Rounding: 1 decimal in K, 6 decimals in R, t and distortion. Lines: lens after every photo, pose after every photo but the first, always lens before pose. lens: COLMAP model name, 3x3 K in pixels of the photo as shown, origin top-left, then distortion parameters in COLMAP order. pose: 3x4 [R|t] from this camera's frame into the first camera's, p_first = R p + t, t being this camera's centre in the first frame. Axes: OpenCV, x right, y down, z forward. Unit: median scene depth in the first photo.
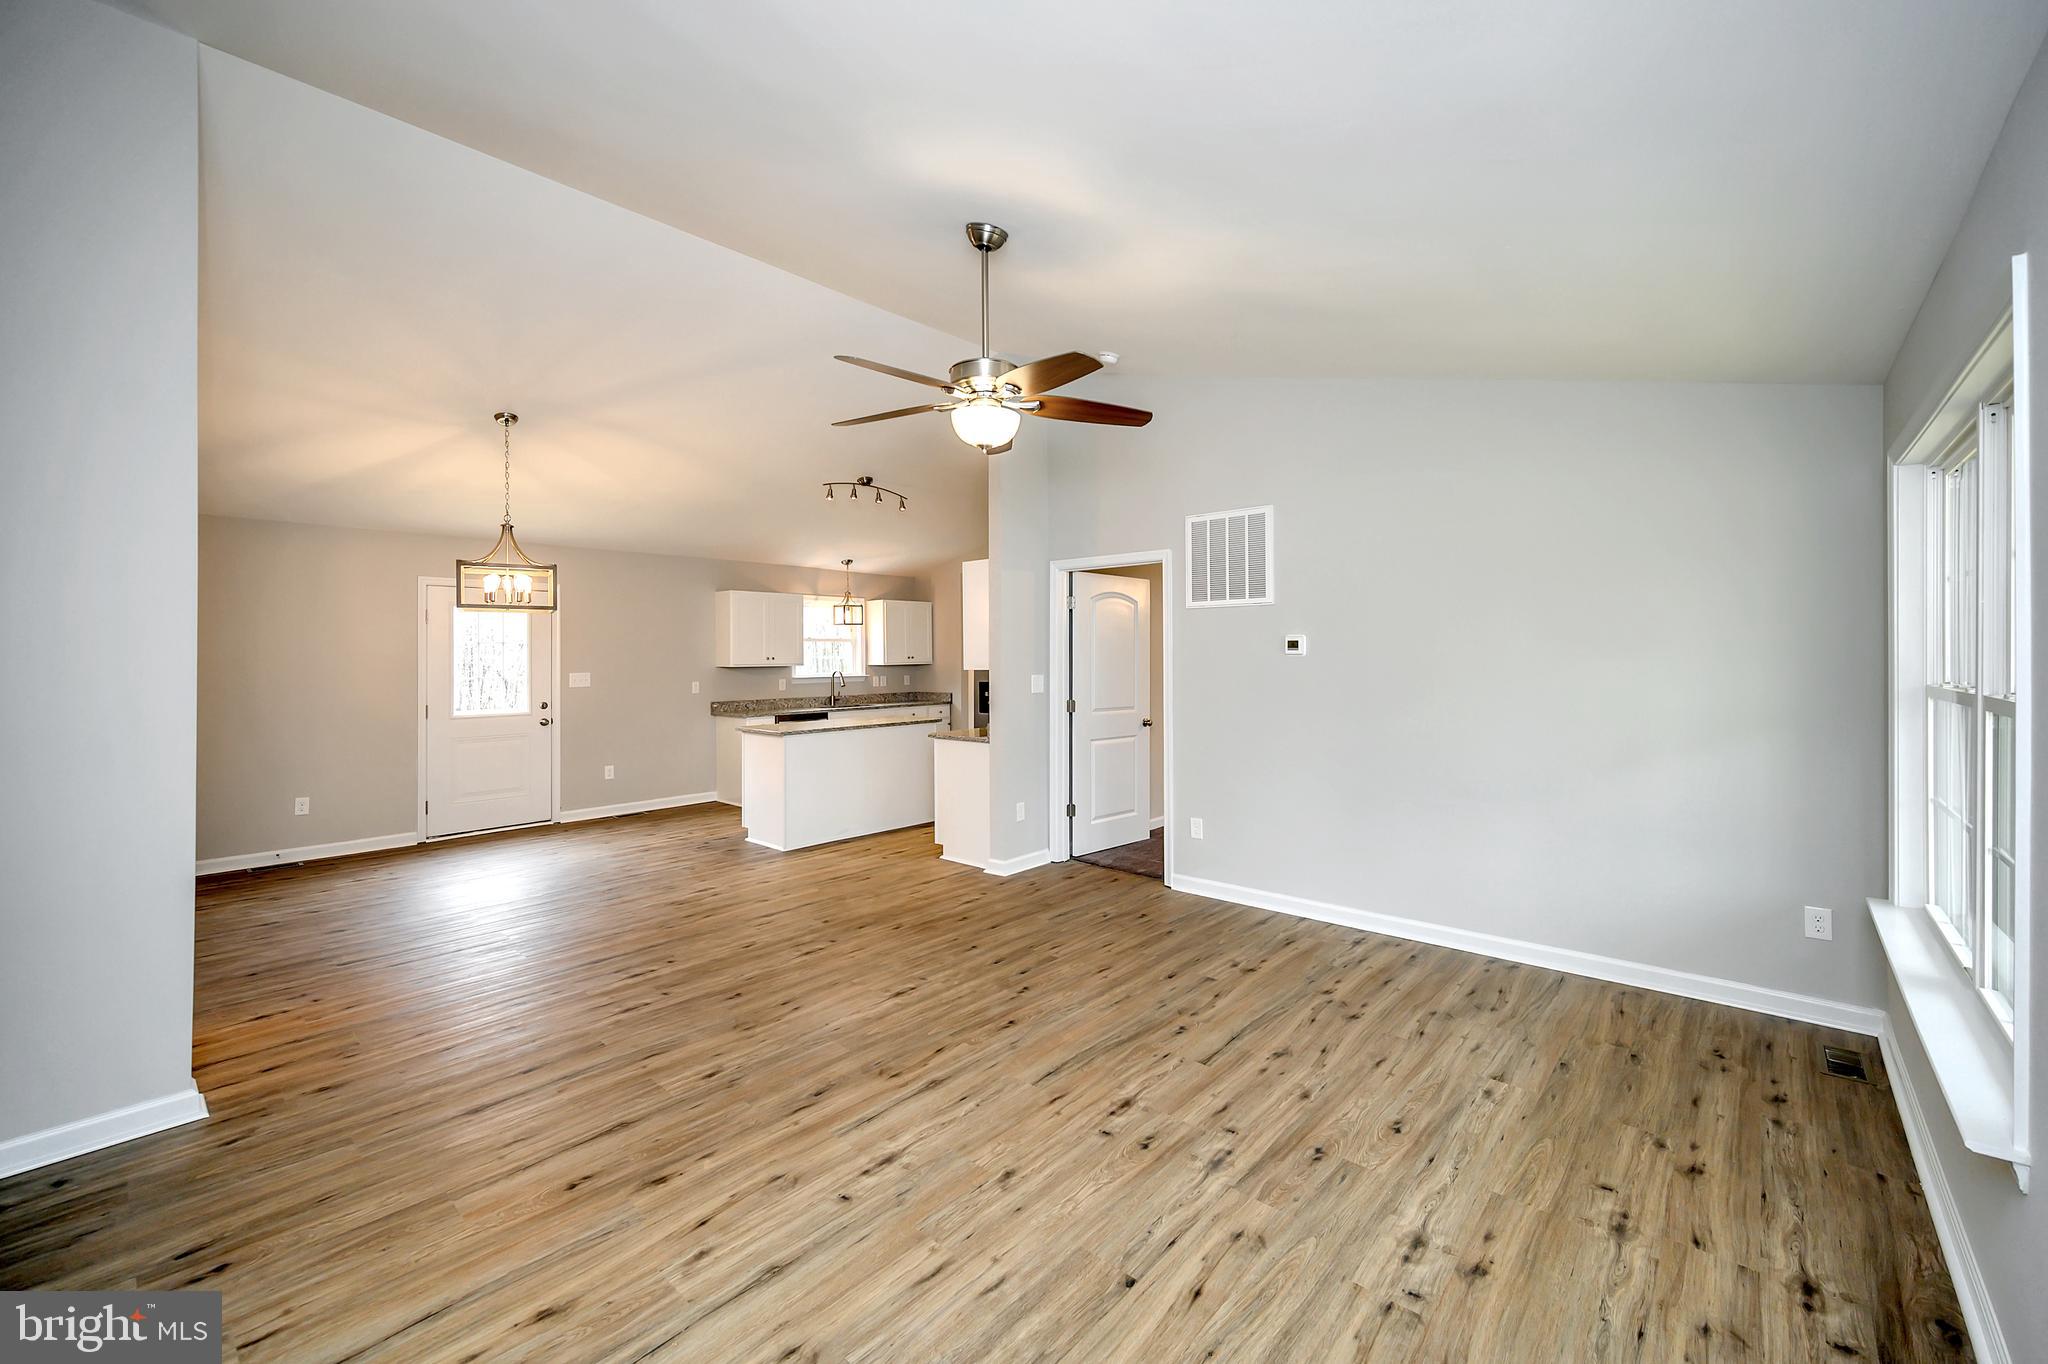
lens RADIAL K [[818.1, 0, 1025.2], [0, 818.1, 655.4], [0, 0, 1]] dist [0.000940, -0.000304]
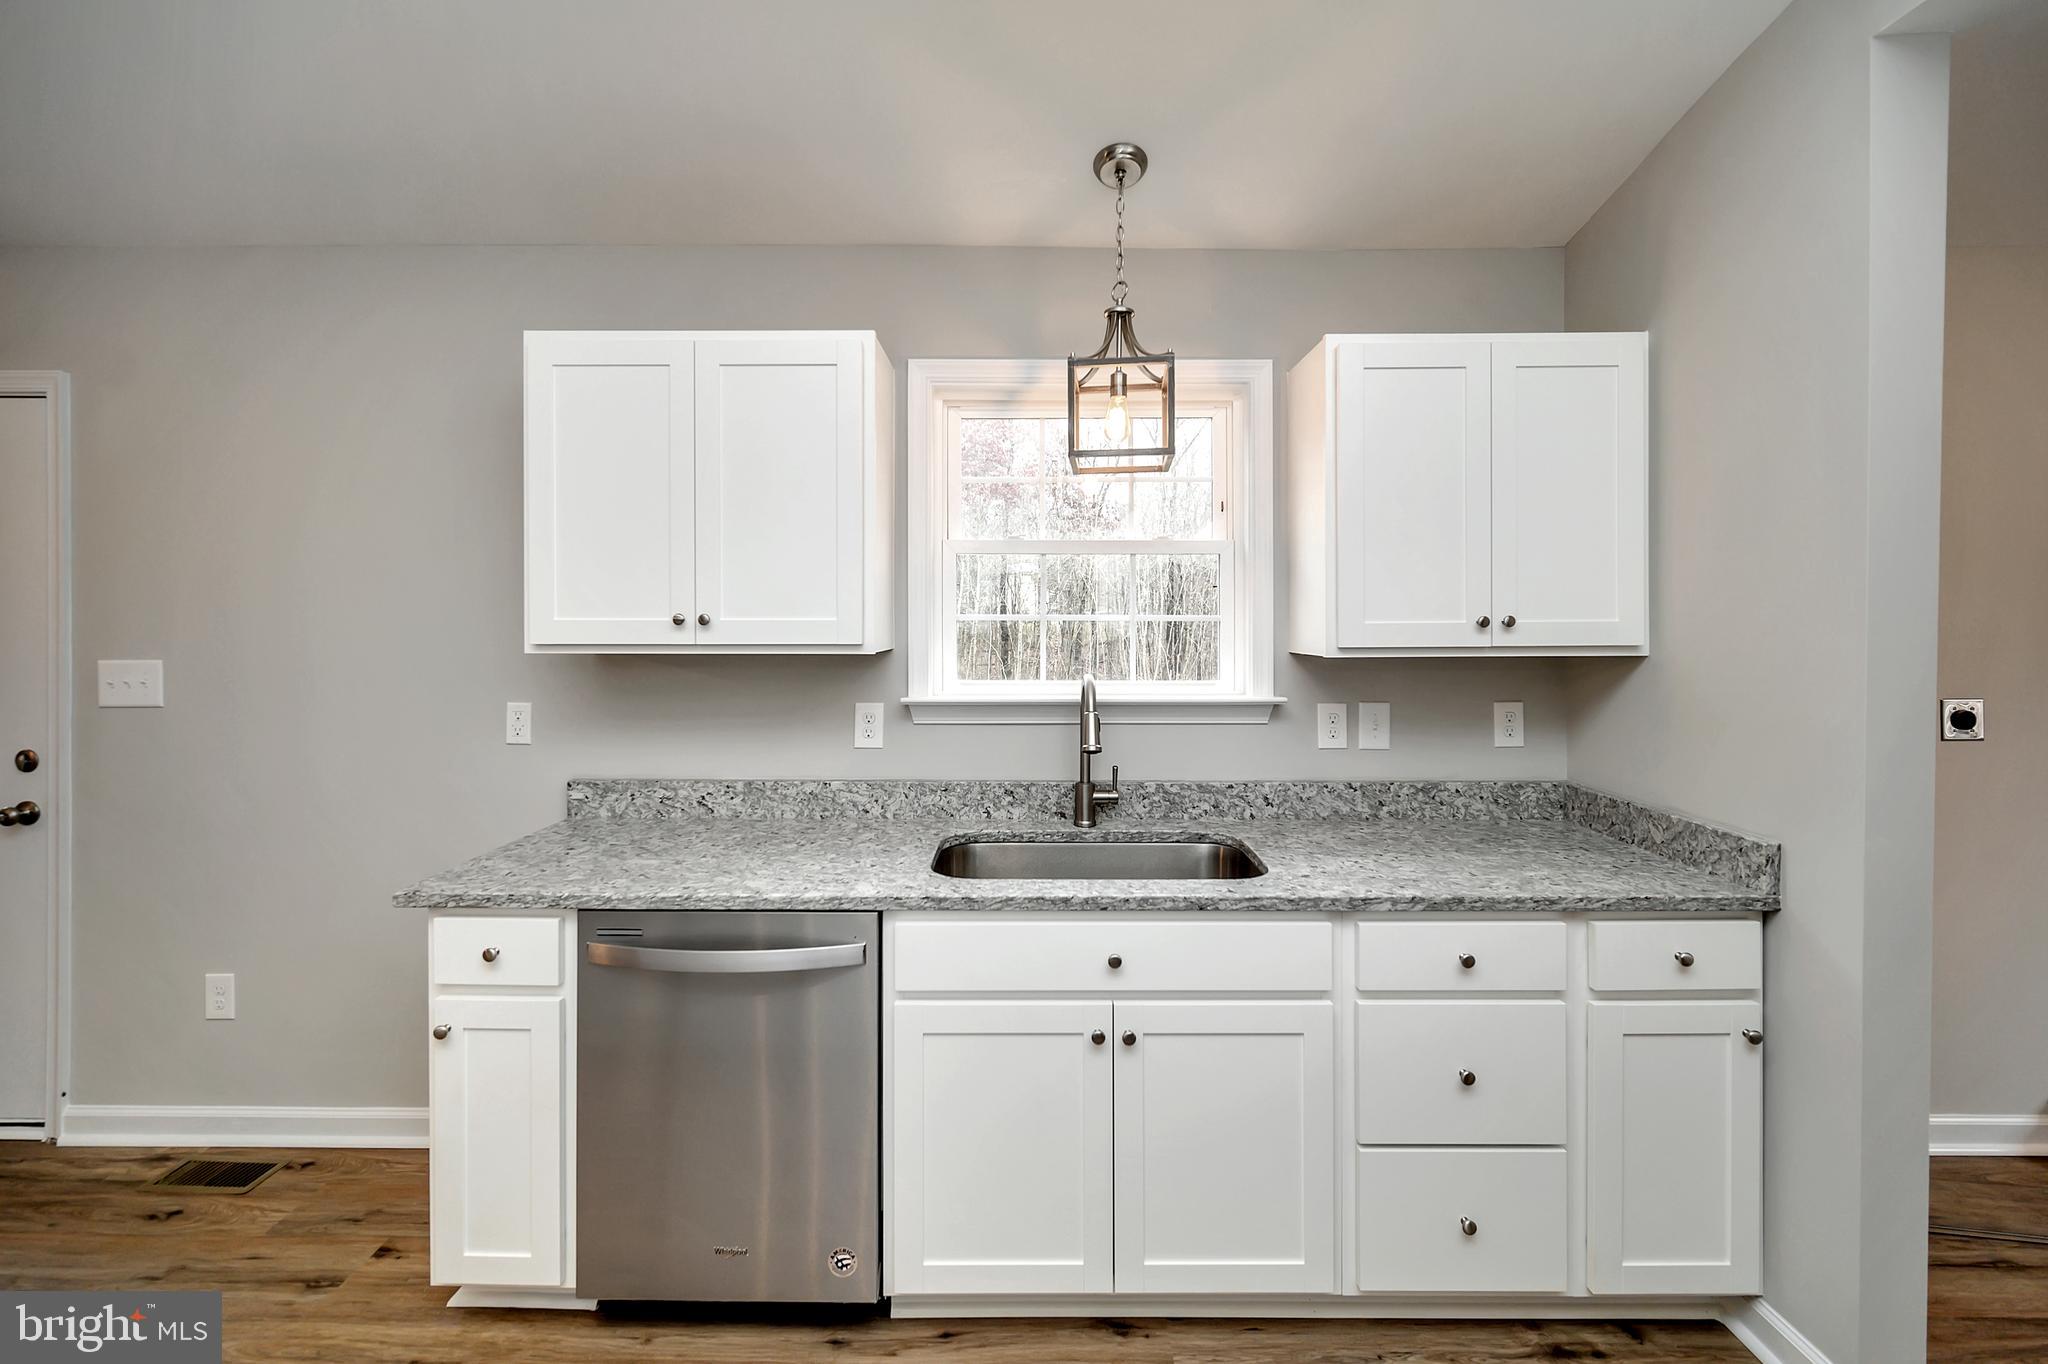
lens RADIAL K [[832.2, 0, 1003.9], [0, 832.2, 624.8], [0, 0, 1]] dist [0.000501, -0.000383]
pose [[0.661836, 0.011803, -0.749556, -0.203658], [-0.007361, 0.999930, 0.009246, 0.005548], [0.749613, -0.000602, 0.661876, 2.263141]]
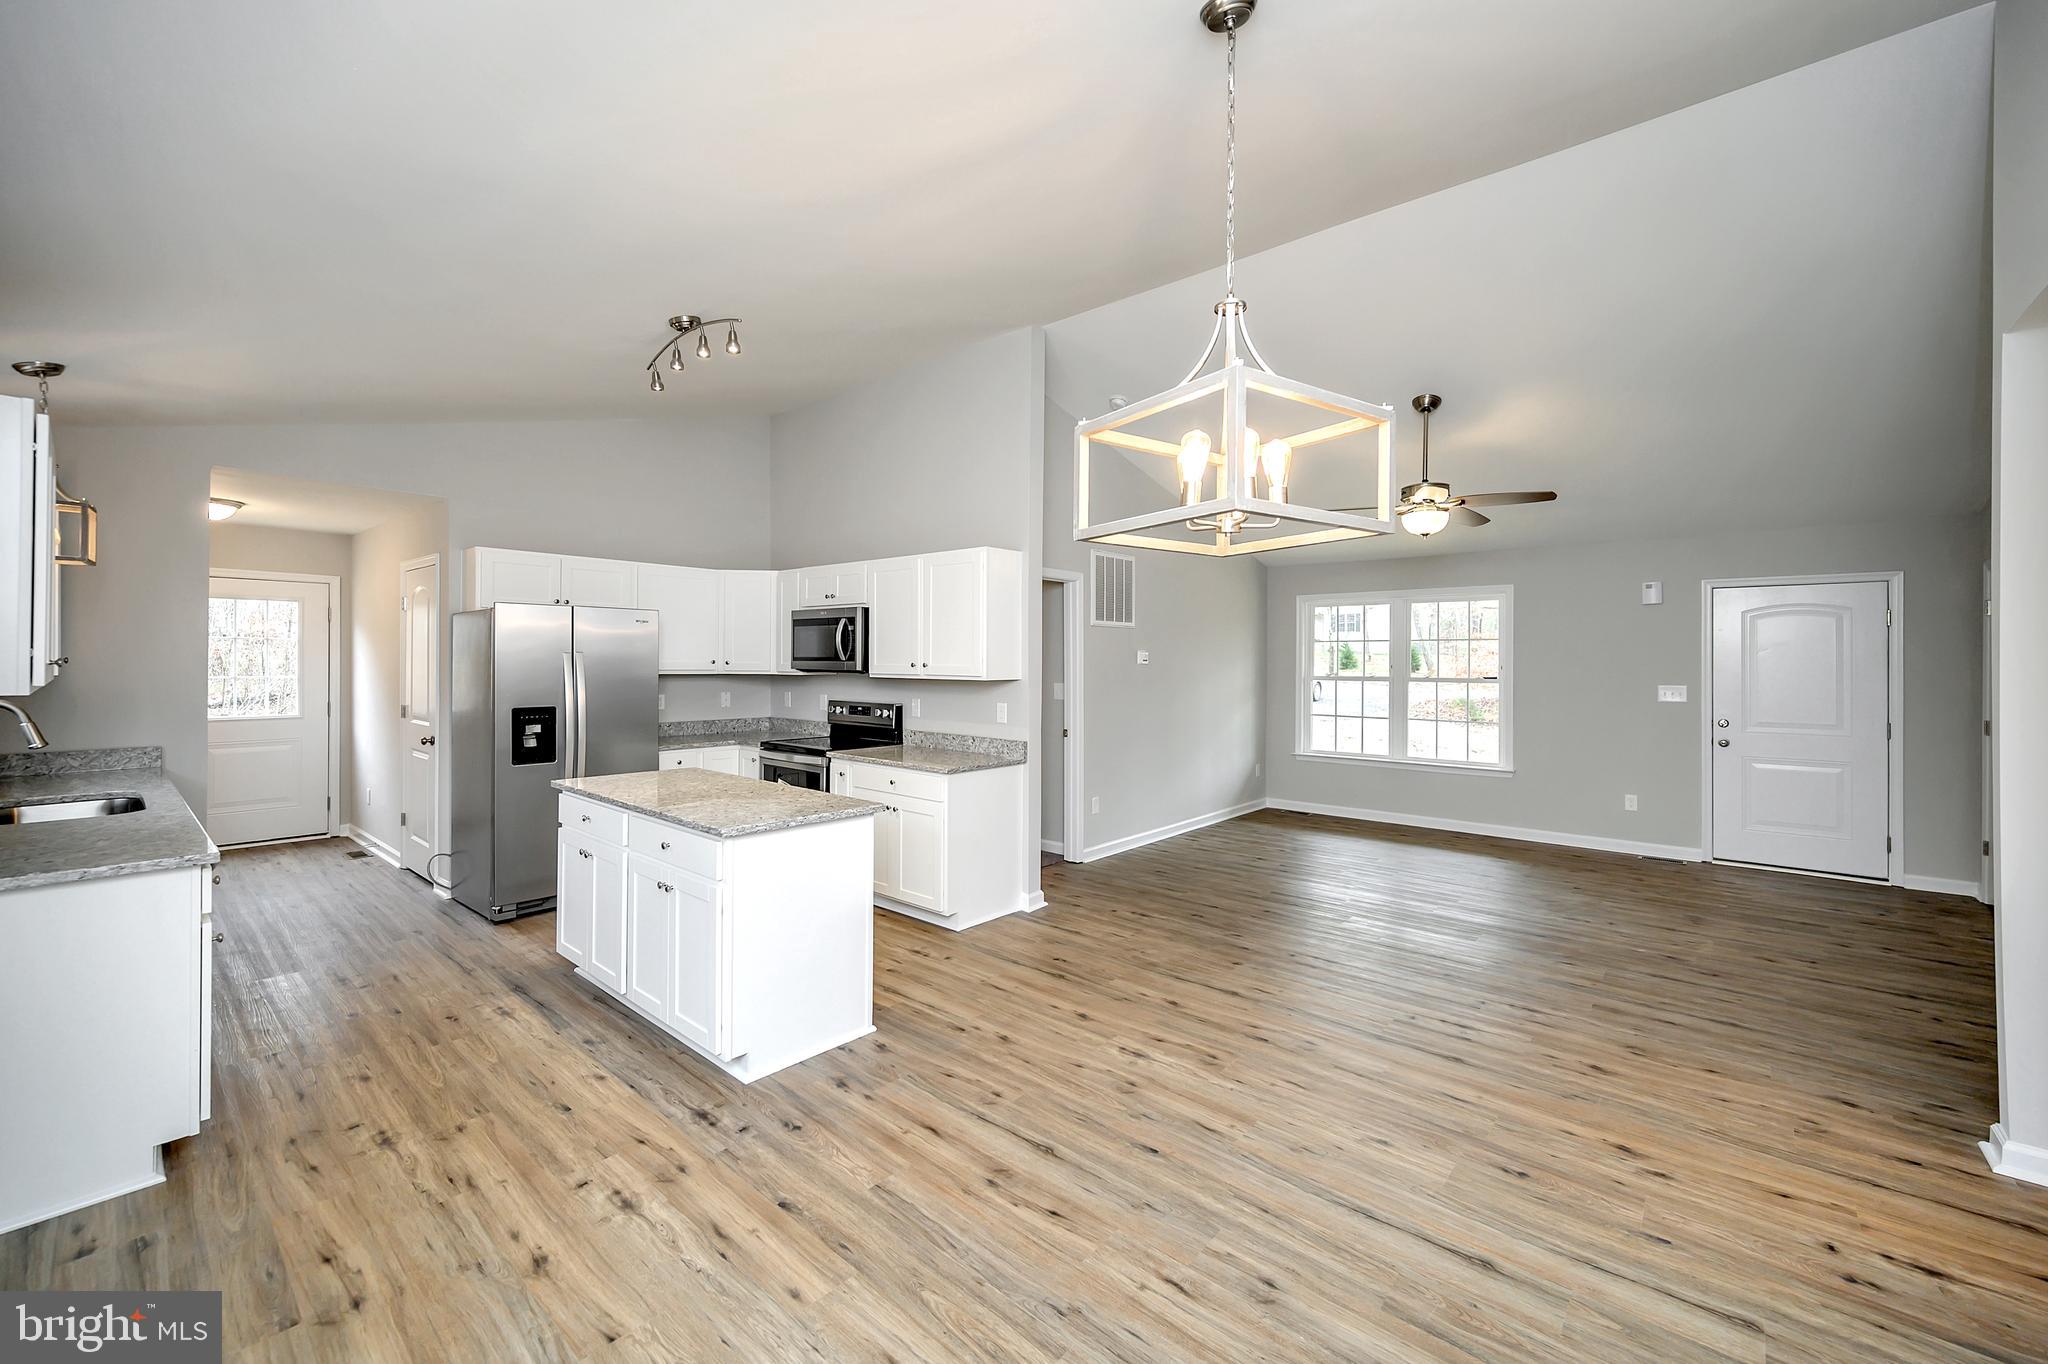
lens RADIAL K [[822.5, 0, 1032.5], [0, 822.5, 668.6], [0, 0, 1]] dist [0.000469, -0.000490]
pose [[-0.021028, -0.000490, 0.999779, -1.500799], [-0.005892, 0.999983, 0.000366, 0.009109], [-0.999762, -0.005883, -0.021030, 1.650458]]
